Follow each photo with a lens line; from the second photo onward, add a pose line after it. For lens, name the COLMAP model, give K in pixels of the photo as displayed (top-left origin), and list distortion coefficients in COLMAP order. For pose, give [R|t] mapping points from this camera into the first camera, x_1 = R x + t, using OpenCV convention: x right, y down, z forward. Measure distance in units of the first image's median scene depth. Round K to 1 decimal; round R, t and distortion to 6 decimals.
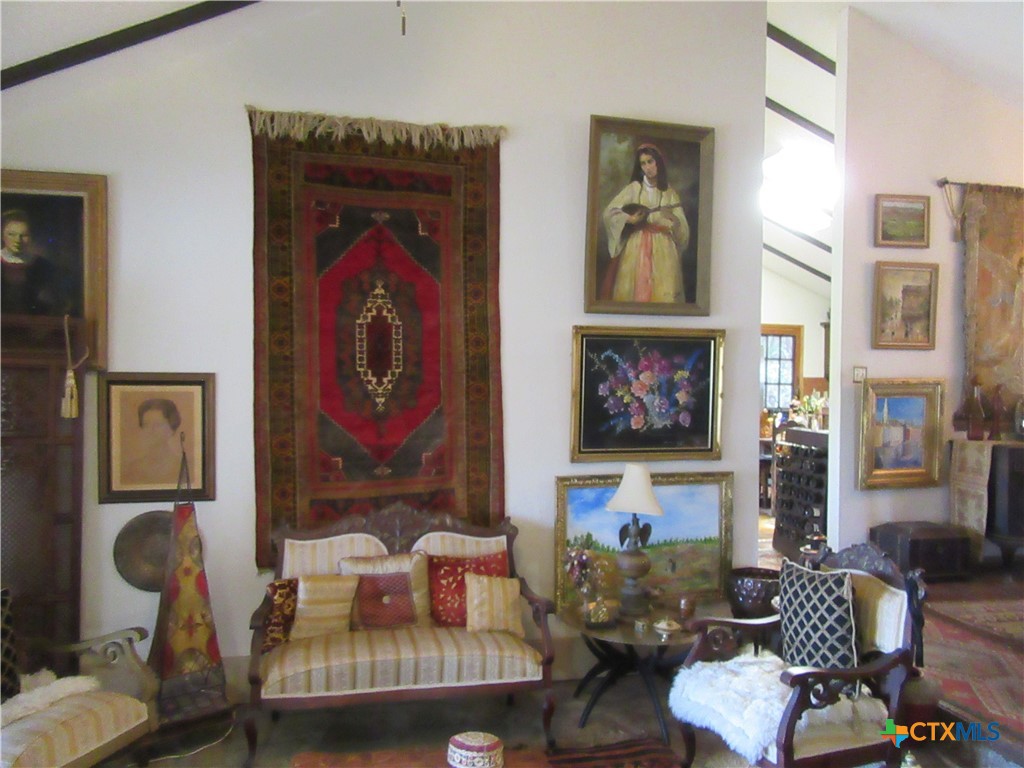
lens RADIAL K [[759.4, 0, 517.2], [0, 759.4, 383.2], [0, 0, 1]] dist [-0.003918, 0.006305]
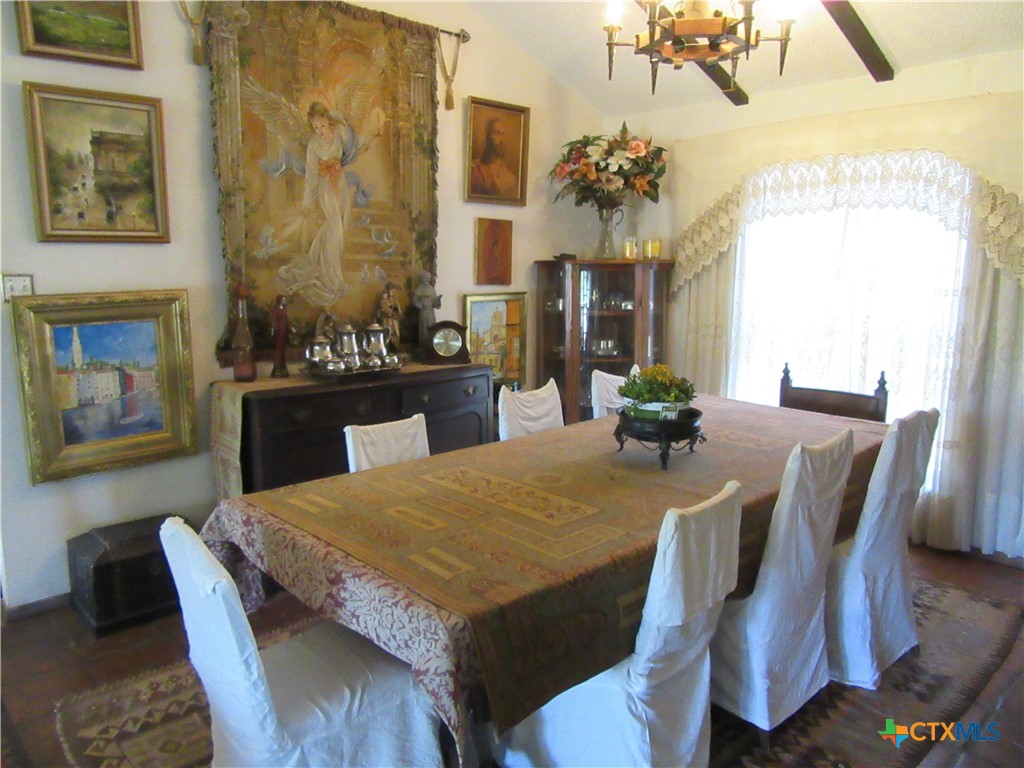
lens RADIAL K [[759.4, 0, 517.2], [0, 759.4, 383.2], [0, 0, 1]] dist [-0.003918, 0.006305]
pose [[0.868421, -0.090185, 0.487556, 0.486322], [0.009631, 0.986202, 0.165267, -0.031055], [-0.495733, -0.138825, 0.857307, 0.309770]]
